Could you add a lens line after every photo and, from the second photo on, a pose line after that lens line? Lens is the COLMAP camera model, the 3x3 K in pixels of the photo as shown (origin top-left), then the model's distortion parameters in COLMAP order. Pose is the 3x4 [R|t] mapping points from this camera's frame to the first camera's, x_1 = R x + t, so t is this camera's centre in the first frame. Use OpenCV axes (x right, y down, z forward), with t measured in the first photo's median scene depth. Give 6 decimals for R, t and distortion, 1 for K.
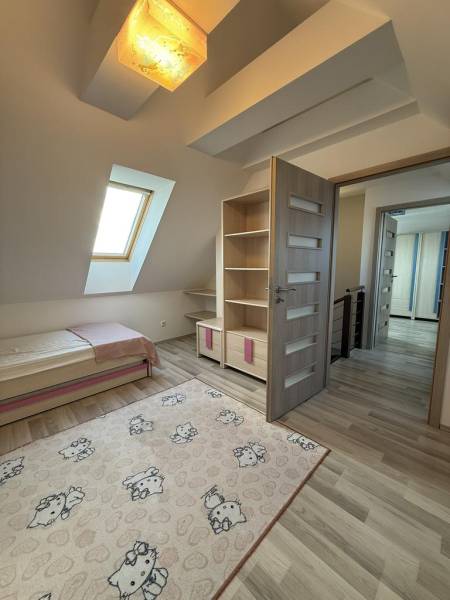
lens RADIAL K [[240.6, 0, 226.9], [0, 240.6, 297.7], [0, 0, 1]] dist [-0.002424, -0.000581]
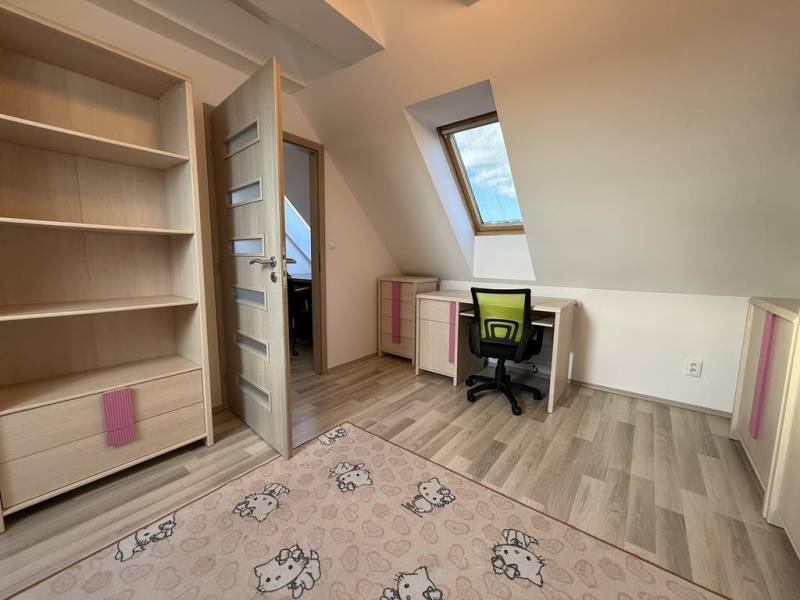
lens RADIAL K [[320.8, 0, 394.4], [0, 320.8, 300.3], [0, 0, 1]] dist [-0.002424, -0.000581]
pose [[-0.122011, -0.128664, 0.984154, -0.761221], [0.112843, 0.983335, 0.142546, -0.022181], [-0.986093, 0.128447, -0.105459, 0.807181]]
